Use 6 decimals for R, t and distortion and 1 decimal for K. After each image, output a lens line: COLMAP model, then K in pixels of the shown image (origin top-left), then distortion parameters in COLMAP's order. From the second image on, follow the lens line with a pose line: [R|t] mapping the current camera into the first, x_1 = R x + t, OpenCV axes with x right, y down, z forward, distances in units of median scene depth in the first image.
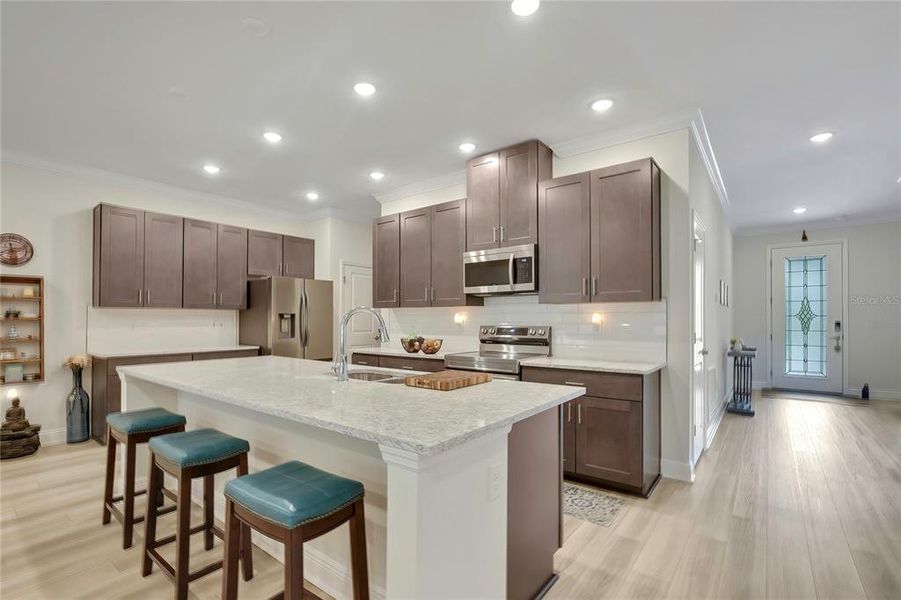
lens RADIAL K [[405.1, 0, 453.2], [0, 405.1, 303.5], [0, 0, 1]] dist [-0.013336, 0.000723]
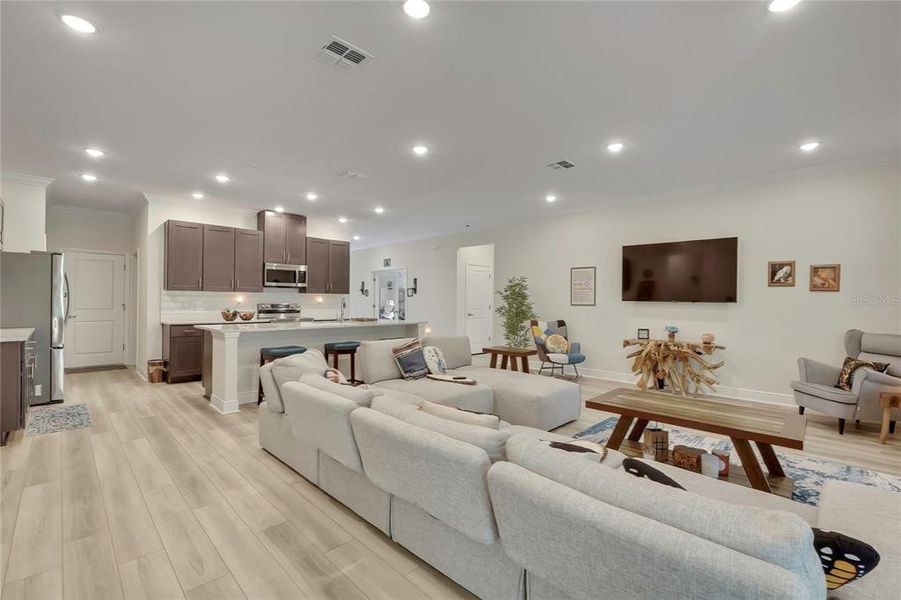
lens RADIAL K [[405.1, 0, 453.2], [0, 405.1, 303.5], [0, 0, 1]] dist [-0.013336, 0.000723]
pose [[0.145800, -0.004829, 0.989302, -1.770345], [-0.035012, 0.999336, 0.010038, 0.007180], [-0.988694, -0.036101, 0.145535, -0.104709]]
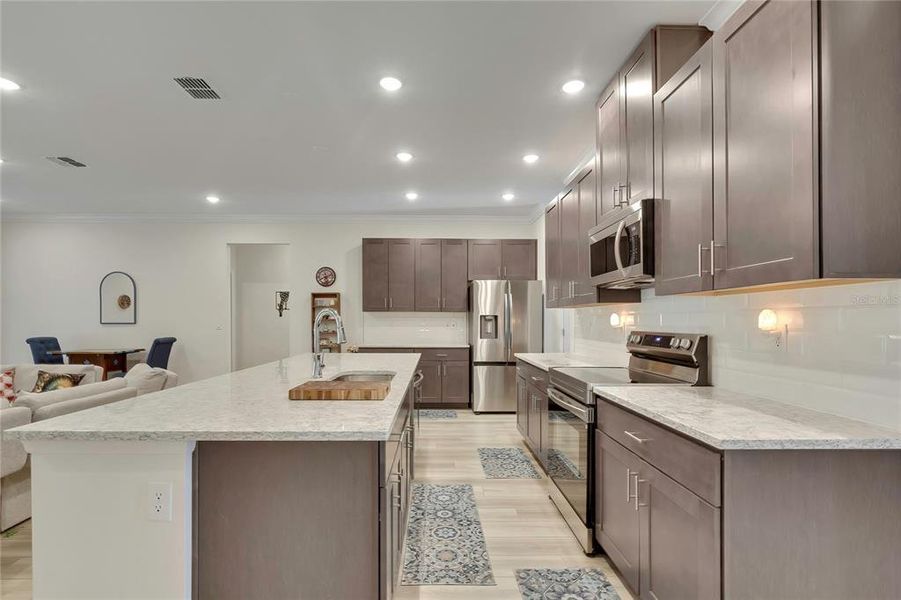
lens RADIAL K [[405.1, 0, 453.2], [0, 405.1, 303.5], [0, 0, 1]] dist [-0.013336, 0.000723]
pose [[0.620120, -0.028850, -0.783976, 0.472993], [0.021052, 0.999576, -0.020132, 0.017002], [0.784224, -0.004020, 0.620465, 0.379755]]
